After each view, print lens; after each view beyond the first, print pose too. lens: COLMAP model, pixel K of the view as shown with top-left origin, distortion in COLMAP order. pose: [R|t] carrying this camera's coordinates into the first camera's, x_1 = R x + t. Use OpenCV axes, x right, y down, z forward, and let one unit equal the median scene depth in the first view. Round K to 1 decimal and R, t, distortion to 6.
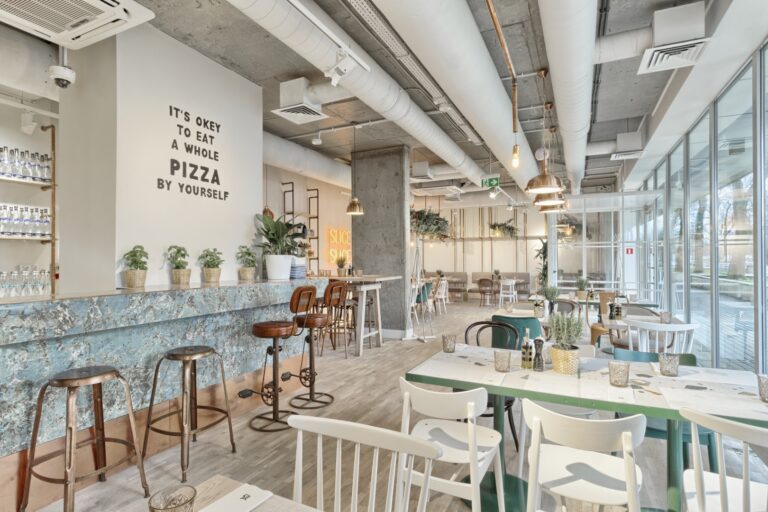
lens RADIAL K [[400.5, 0, 383.9], [0, 400.5, 262.9], [0, 0, 1]] dist [0.006288, 0.000922]
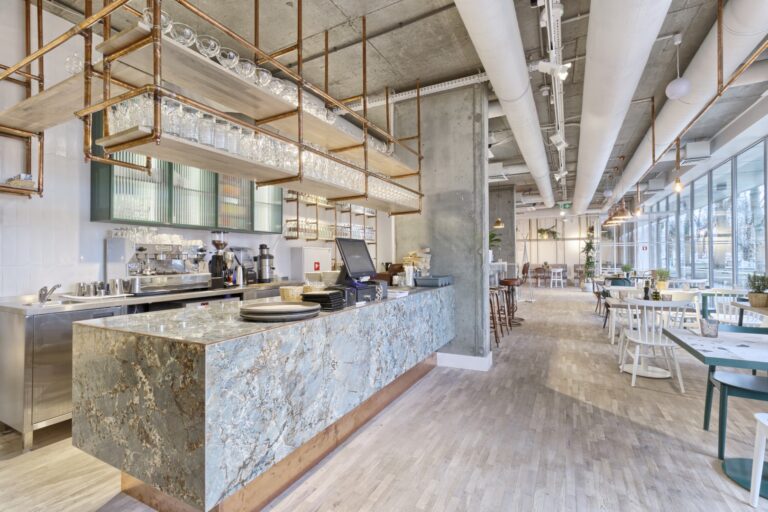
lens RADIAL K [[351.6, 0, 383.7], [0, 351.6, 254.3], [0, 0, 1]] dist [0.006624, -0.000383]
pose [[0.999408, 0.004885, -0.034044, -0.231174], [-0.005329, 0.999902, -0.012975, 0.008667], [0.033977, 0.013148, 0.999336, -0.247868]]
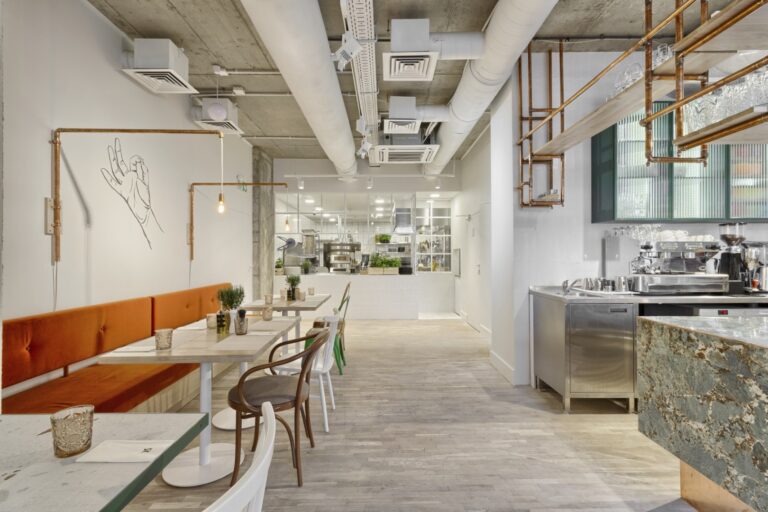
lens RADIAL K [[351.6, 0, 382.2], [0, 351.6, 254.2], [0, 0, 1]] dist [0.006624, -0.000383]
pose [[0.444791, 0.001304, -0.895633, -0.270148], [-0.002768, 0.999996, 0.000082, 0.007966], [0.895630, 0.002442, 0.444793, -0.274774]]
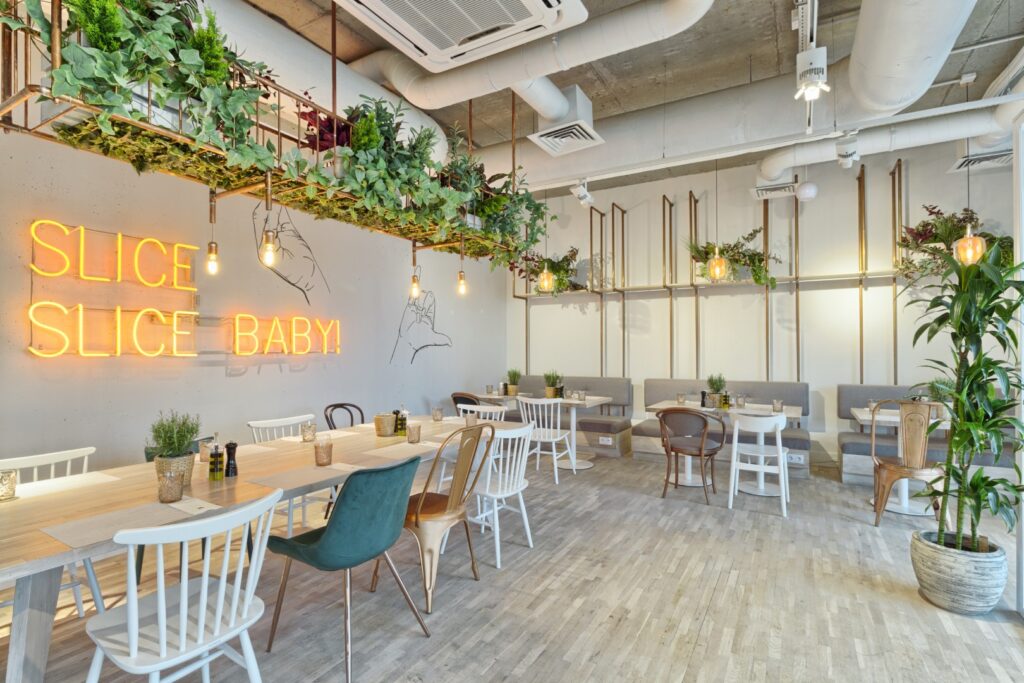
lens RADIAL K [[510.3, 0, 510.9], [0, 510.3, 351.2], [0, 0, 1]] dist [0.001546, -0.000114]
pose [[0.997665, 0.004062, -0.068179, 0.131037], [-0.004347, 0.999982, -0.004042, -0.000725], [0.068161, 0.004329, 0.997665, 0.526210]]
